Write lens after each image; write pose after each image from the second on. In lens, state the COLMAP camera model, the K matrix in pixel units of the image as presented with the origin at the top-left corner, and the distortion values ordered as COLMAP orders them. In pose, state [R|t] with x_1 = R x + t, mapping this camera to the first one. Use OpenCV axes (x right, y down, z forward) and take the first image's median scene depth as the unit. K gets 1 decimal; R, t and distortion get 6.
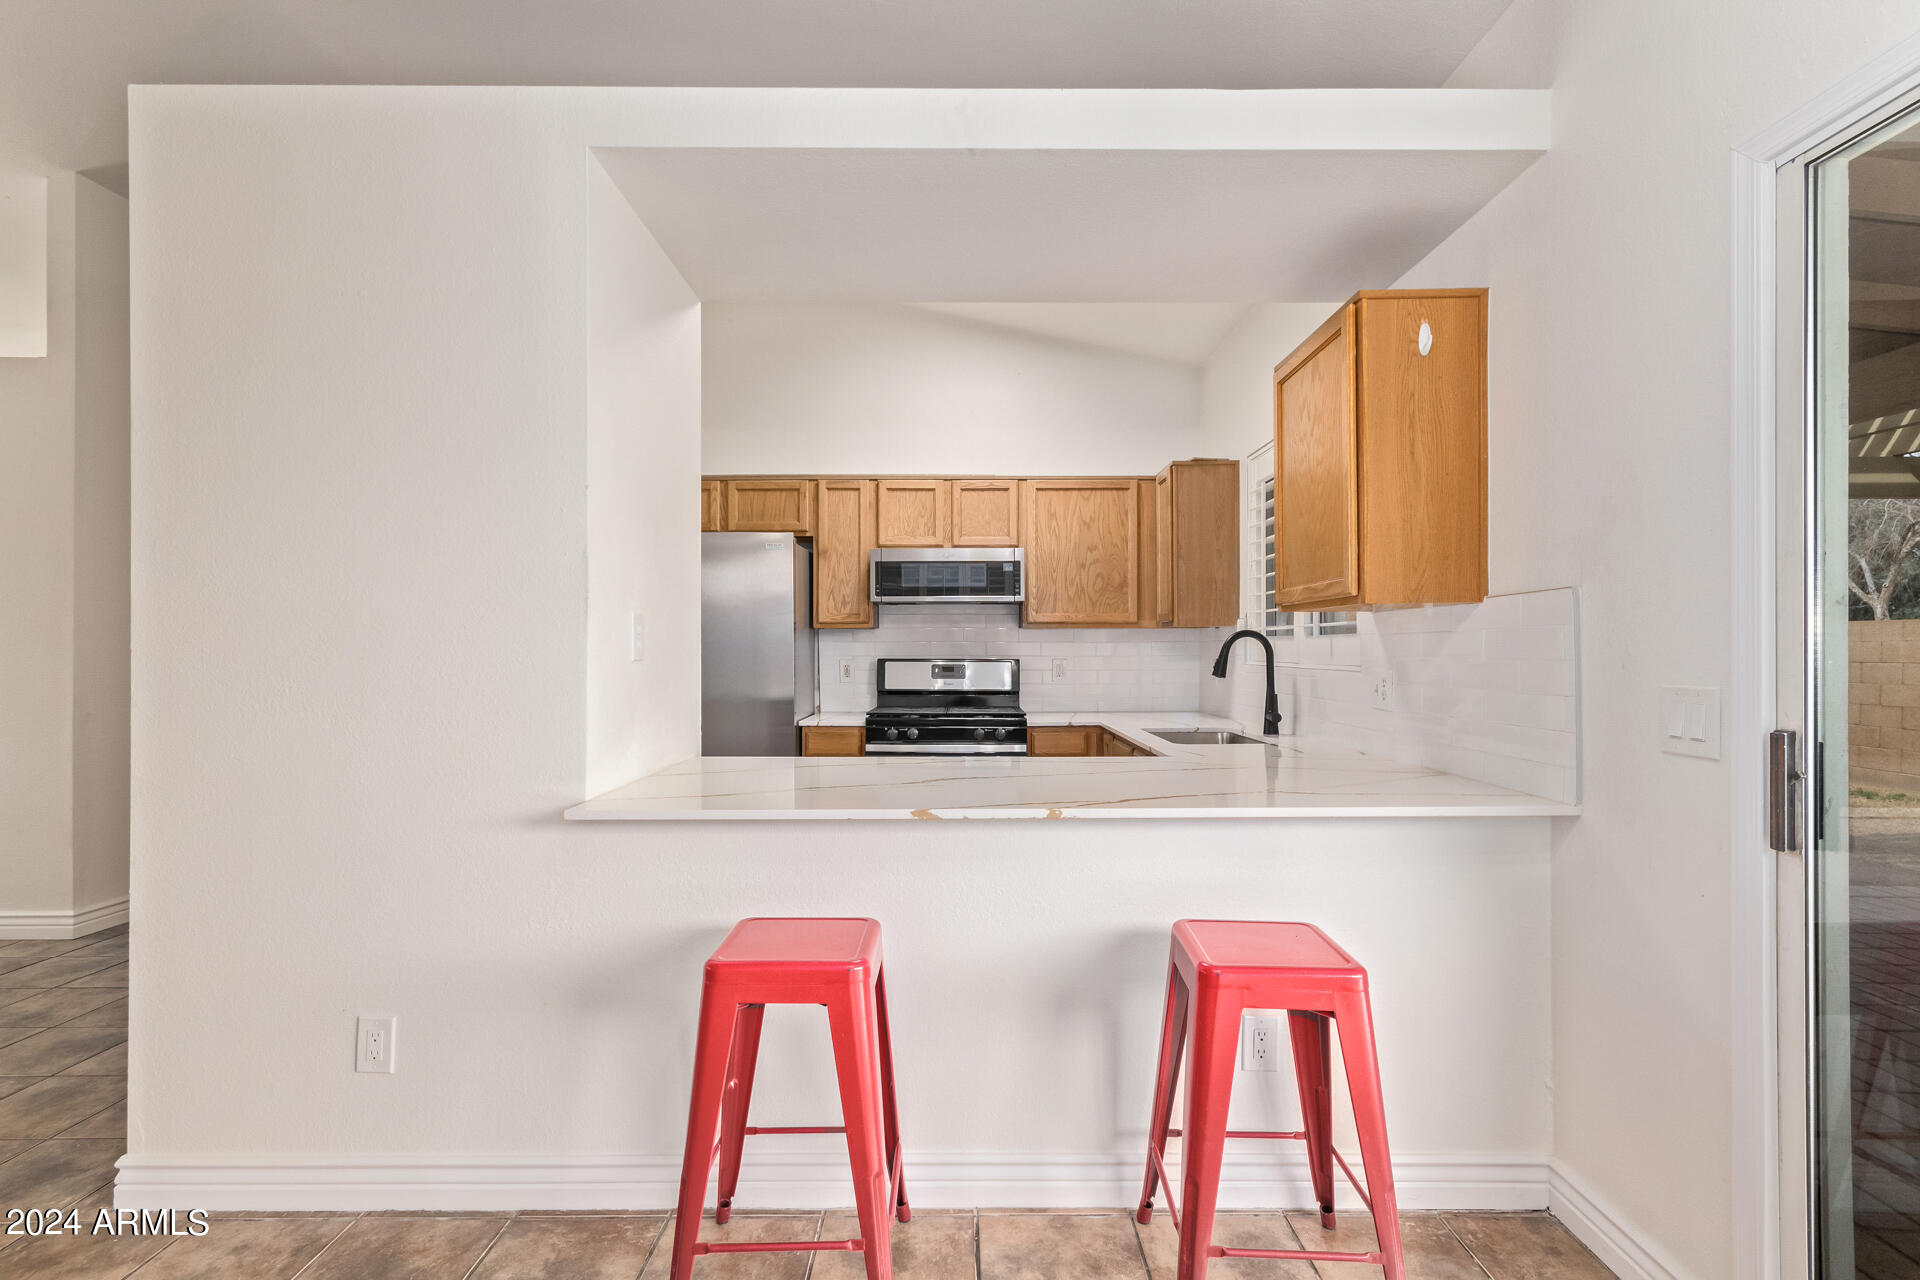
lens RADIAL K [[869.0, 0, 975.8], [0, 869.0, 647.0], [0, 0, 1]] dist [-0.001540, -0.000011]
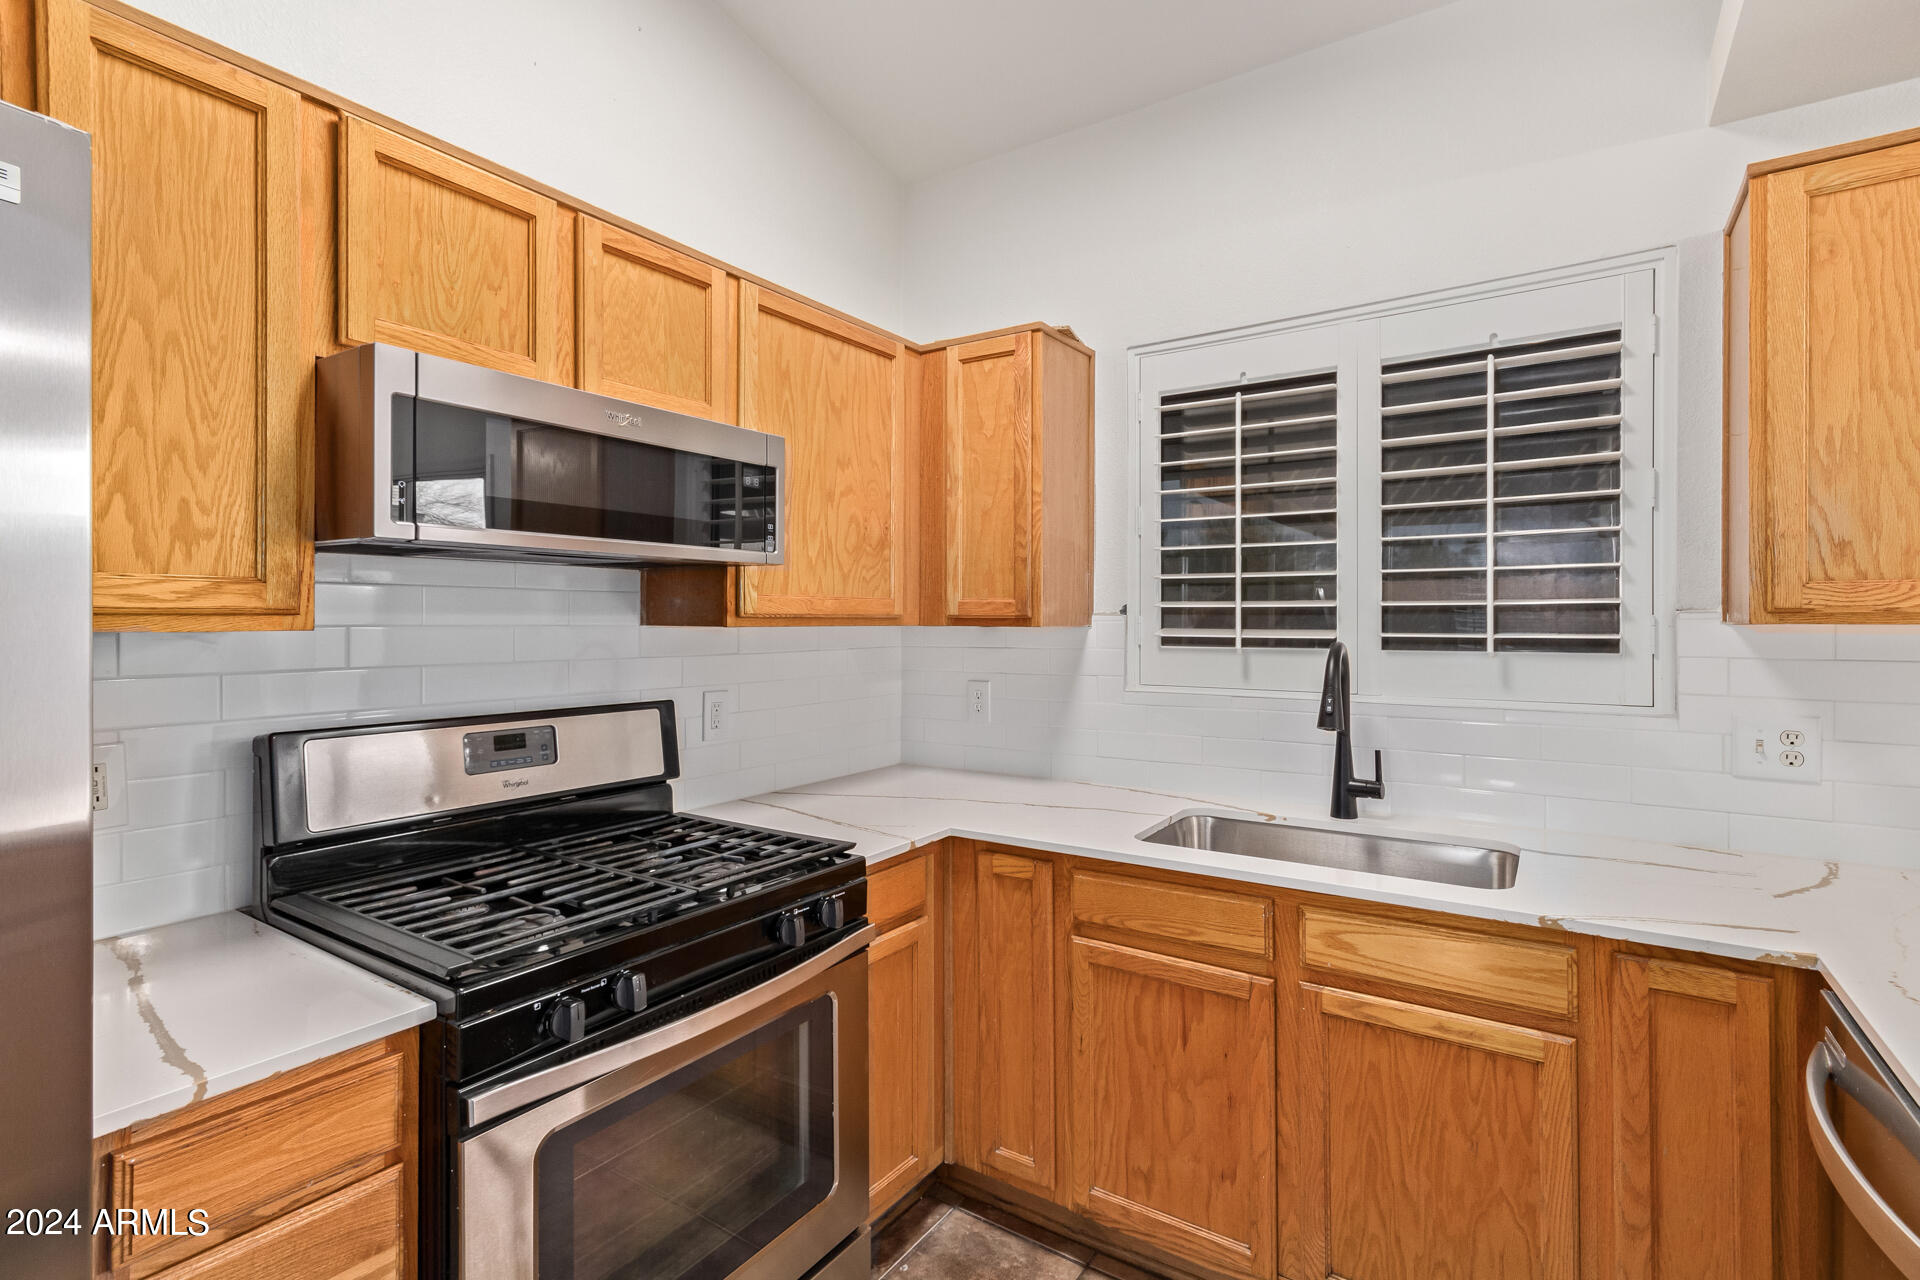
lens RADIAL K [[894.7, 0, 961.6], [0, 894.7, 620.4], [0, 0, 1]] dist [-0.000371, 0.004210]
pose [[0.568732, 0.002210, 0.822520, -0.238204], [-0.001915, 0.999997, -0.001362, -0.025618], [-0.822521, -0.000800, 0.568735, 0.666821]]
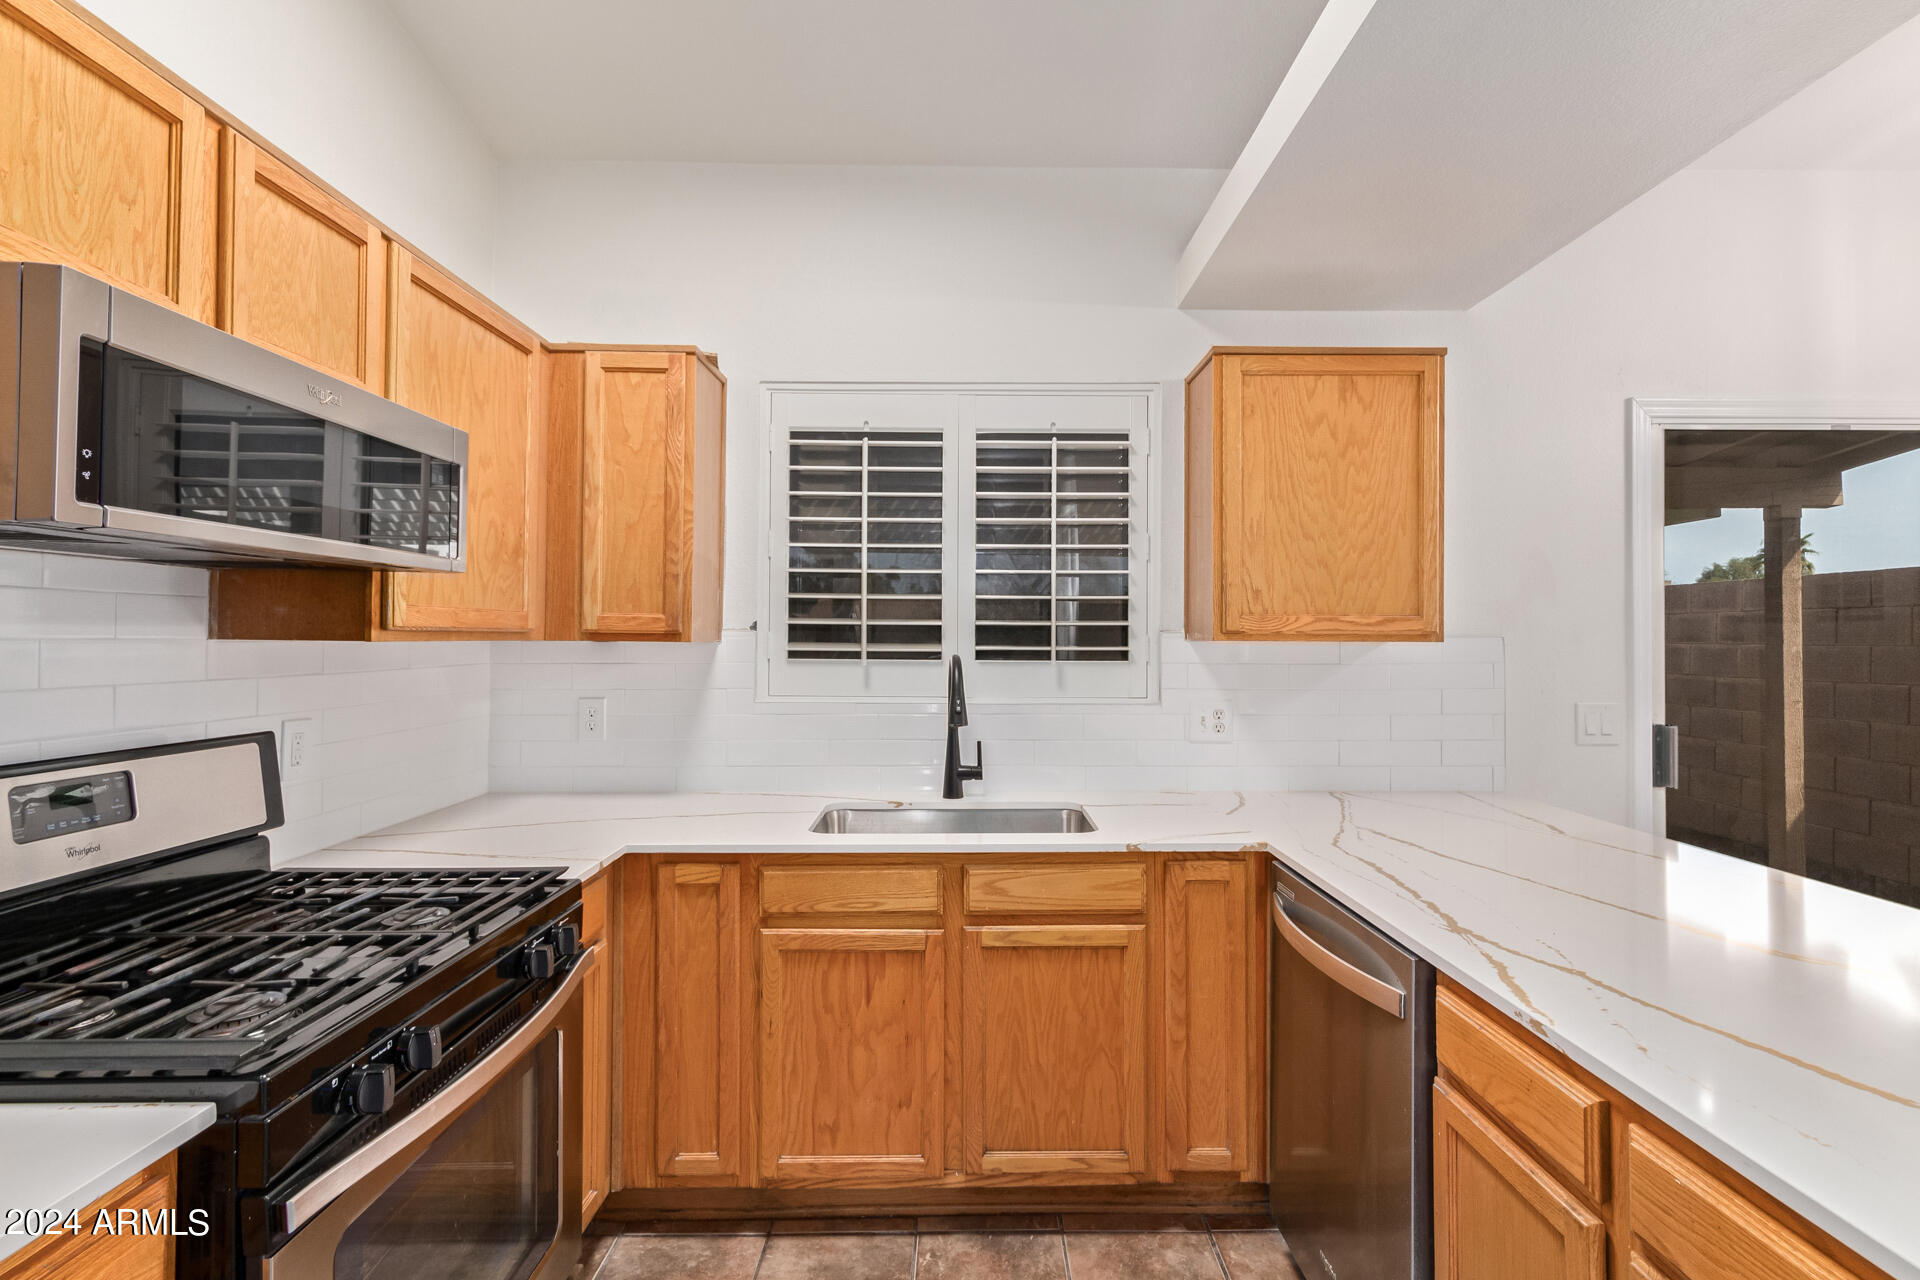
lens RADIAL K [[903.8, 0, 963.8], [0, 903.8, 626.5], [0, 0, 1]] dist [0.003637, 0.000200]
pose [[0.006397, 0.014109, 0.999880, -0.320153], [-0.006315, 0.999881, -0.014069, -0.025354], [-0.999960, -0.006224, 0.006485, 0.756950]]
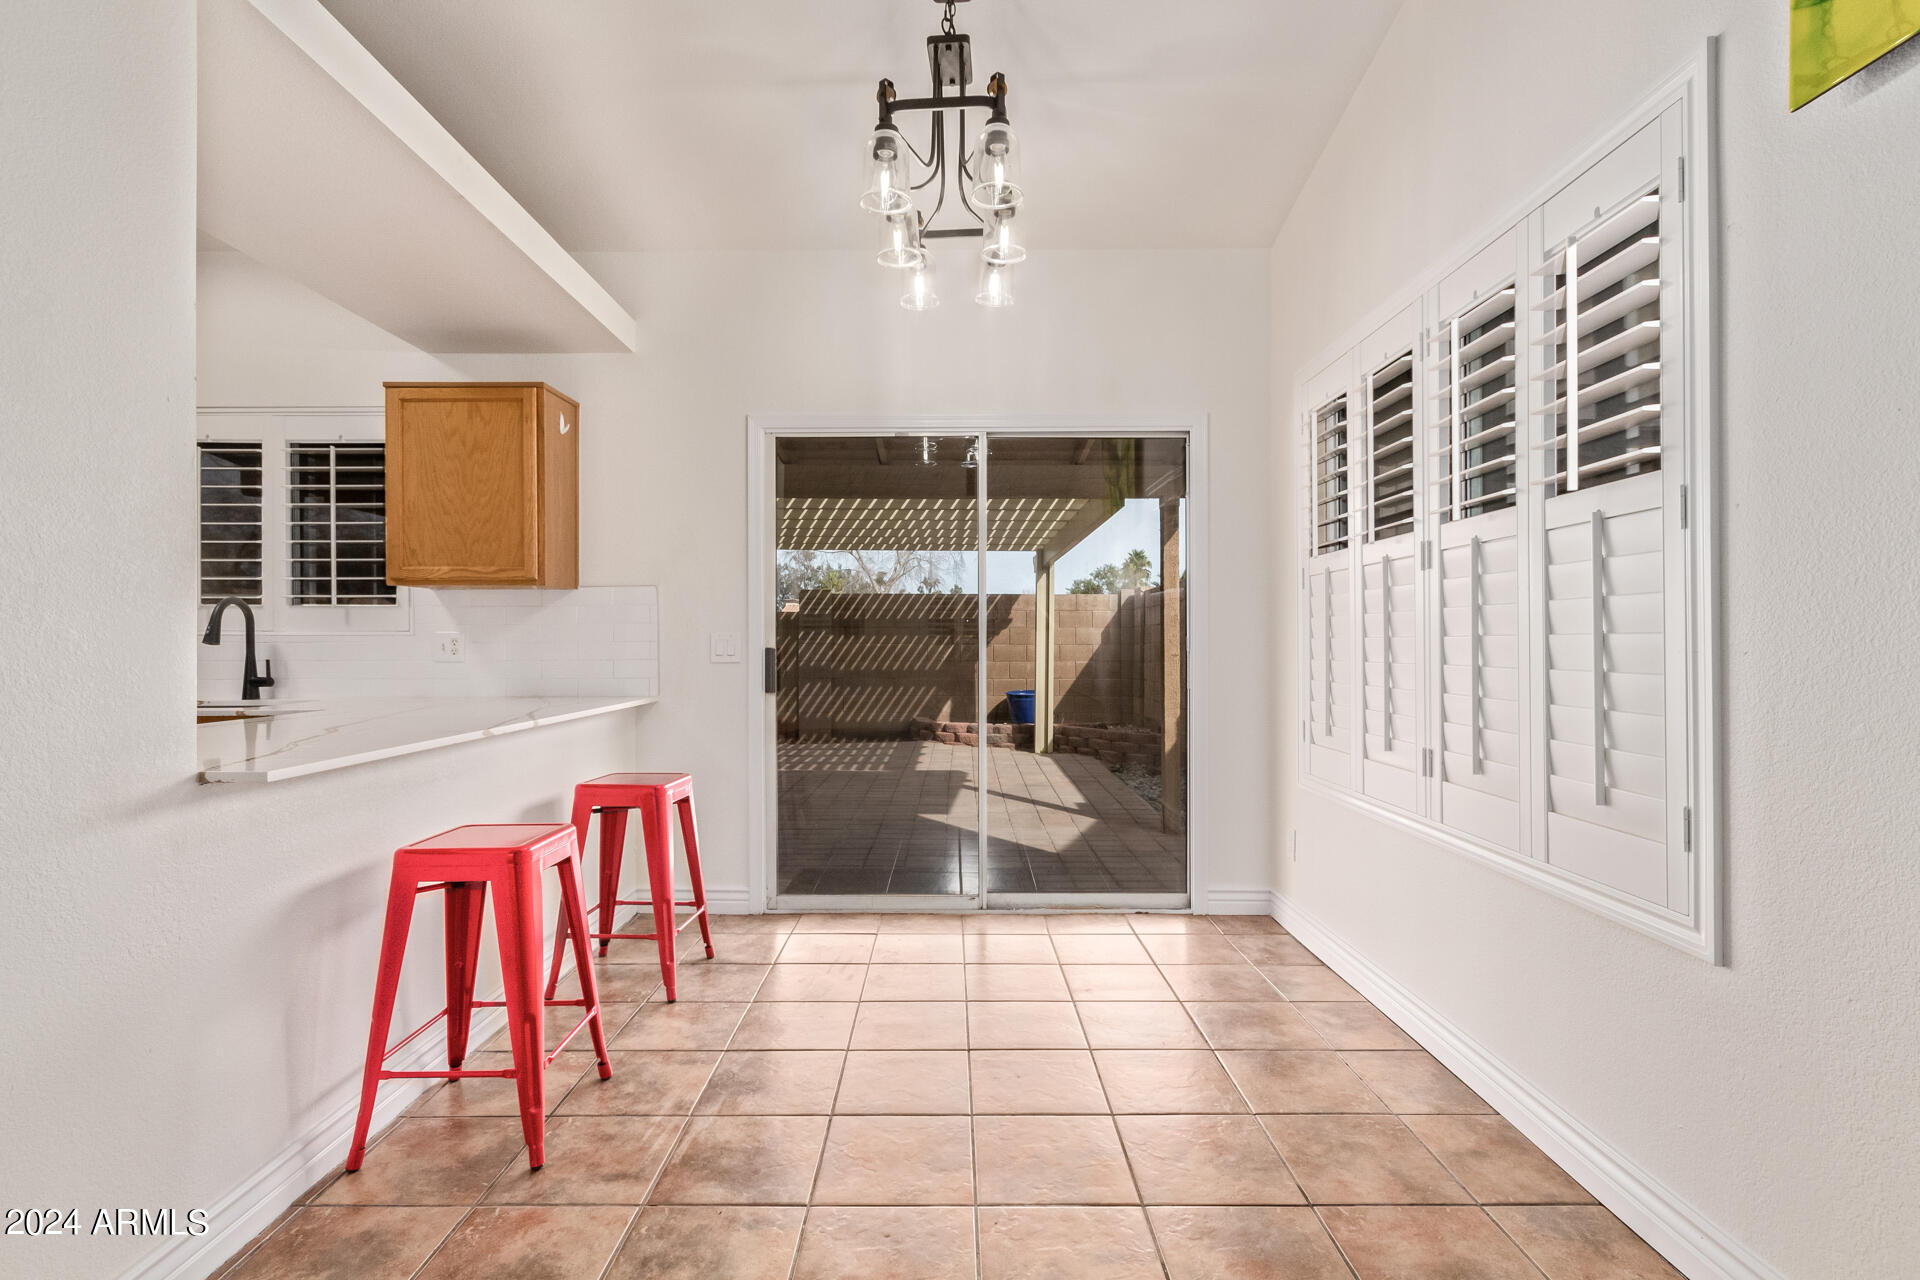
lens RADIAL K [[897.9, 0, 962.5], [0, 897.9, 654.5], [0, 0, 1]] dist [0.000362, 0.000519]
pose [[0.009441, -0.009917, 0.999906, -0.551863], [-0.001801, 0.999949, 0.009934, 0.025150], [-0.999954, -0.001894, 0.009423, 0.118246]]
